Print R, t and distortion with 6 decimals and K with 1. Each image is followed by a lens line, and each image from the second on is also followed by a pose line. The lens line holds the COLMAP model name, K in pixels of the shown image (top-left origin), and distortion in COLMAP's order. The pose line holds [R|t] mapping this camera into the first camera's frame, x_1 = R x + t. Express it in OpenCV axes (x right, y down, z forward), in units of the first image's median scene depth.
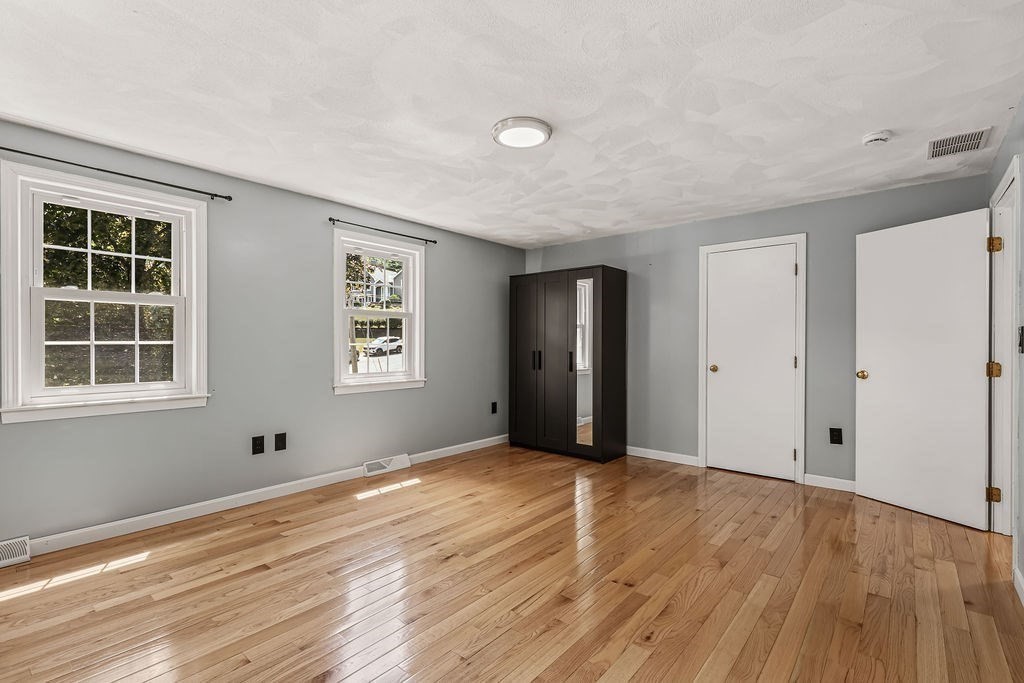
lens RADIAL K [[469.7, 0, 514.0], [0, 469.7, 345.2], [0, 0, 1]] dist [-0.000134, 0.000285]
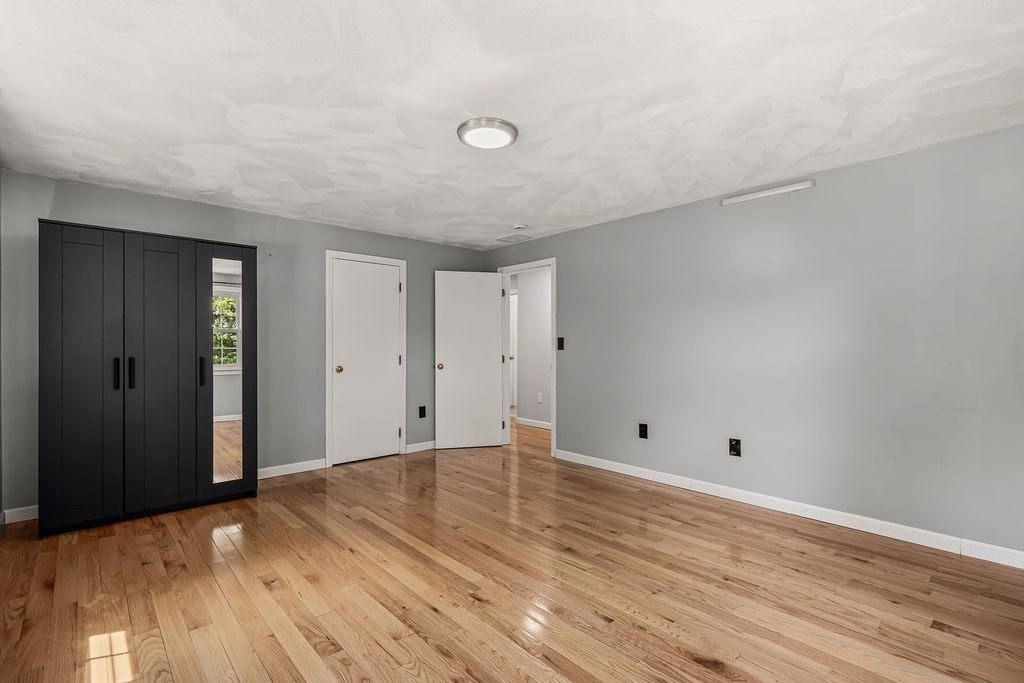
lens RADIAL K [[469.7, 0, 512.5], [0, 469.7, 343.8], [0, 0, 1]] dist [-0.000134, 0.000285]
pose [[0.127159, 0.001676, 0.991881, -0.660358], [0.004695, 0.999986, -0.002292, -0.003197], [-0.991871, 0.004948, 0.127149, 0.564670]]
